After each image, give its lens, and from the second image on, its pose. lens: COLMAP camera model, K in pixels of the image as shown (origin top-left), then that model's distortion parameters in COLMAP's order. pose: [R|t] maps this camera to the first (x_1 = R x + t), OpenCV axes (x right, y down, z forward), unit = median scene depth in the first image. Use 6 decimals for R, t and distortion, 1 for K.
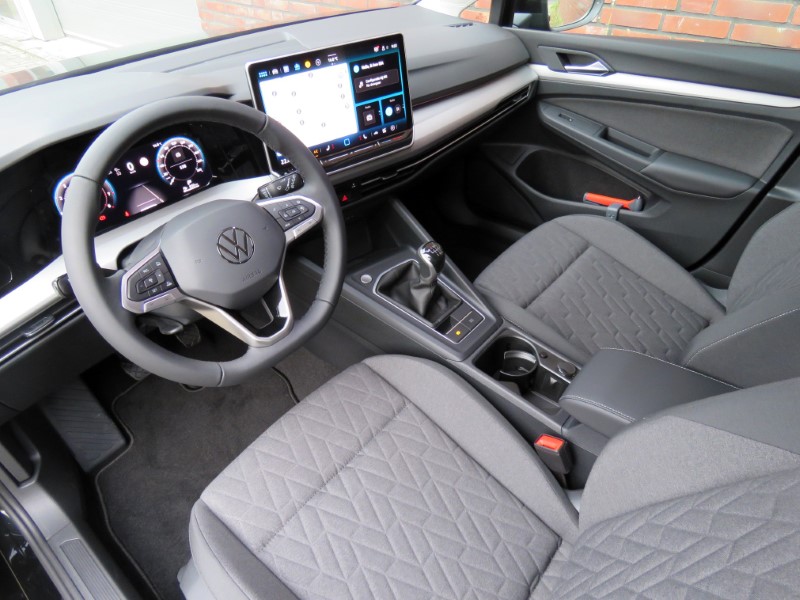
lens RADIAL K [[523.6, 0, 400.0], [0, 523.6, 300.0], [0, 0, 1]] dist [-0.002170, -0.000419]
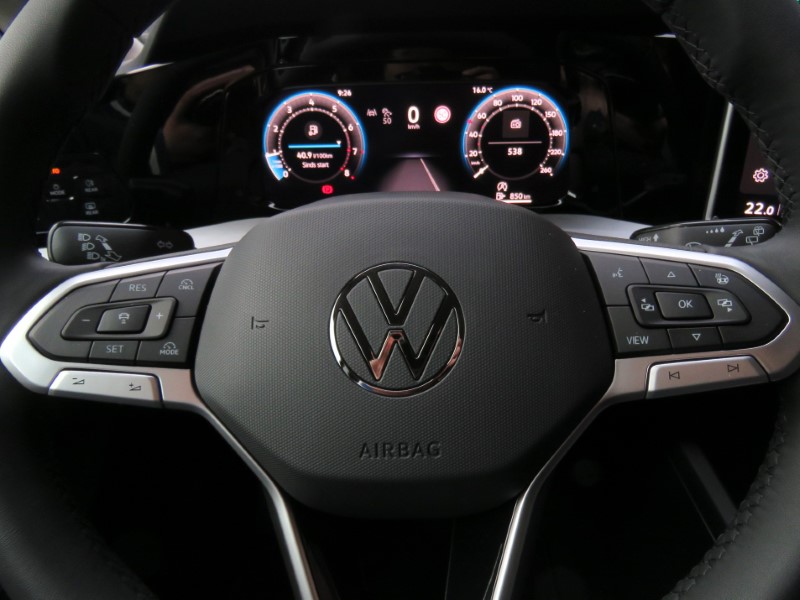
lens RADIAL K [[519.4, 0, 412.0], [0, 519.4, 301.0], [0, 0, 1]] dist [-0.026814, -0.002091]
pose [[0.623752, 0.378234, -0.684012, -0.099080], [-0.487172, 0.872470, 0.038191, -0.104539], [0.611226, 0.309410, 0.728470, 0.611732]]
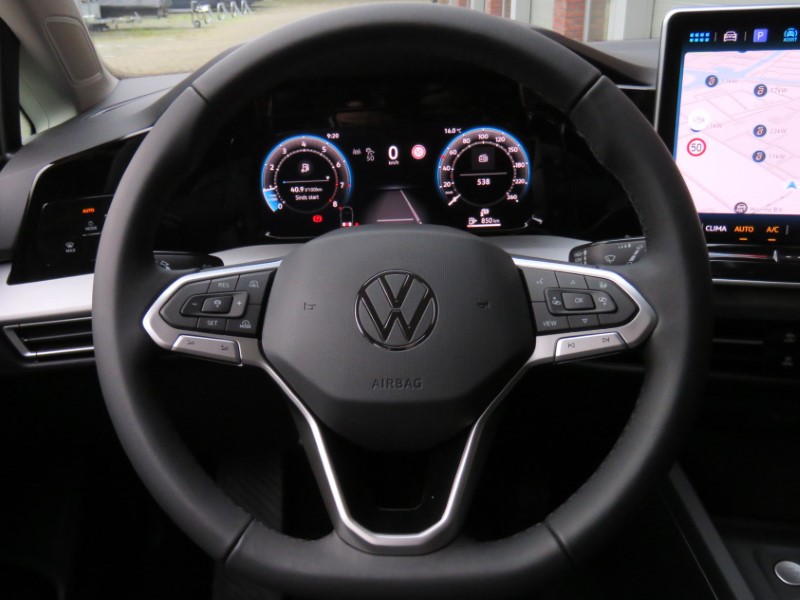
lens RADIAL K [[826.0, 0, 357.8], [0, 826.0, 299.4], [0, 0, 1]] dist [-0.000117, 0.004188]
pose [[0.615263, 0.287095, -0.734185, 0.146541], [-0.468656, 0.882086, -0.047813, -0.046960], [0.633887, 0.373498, 0.677264, 0.374992]]
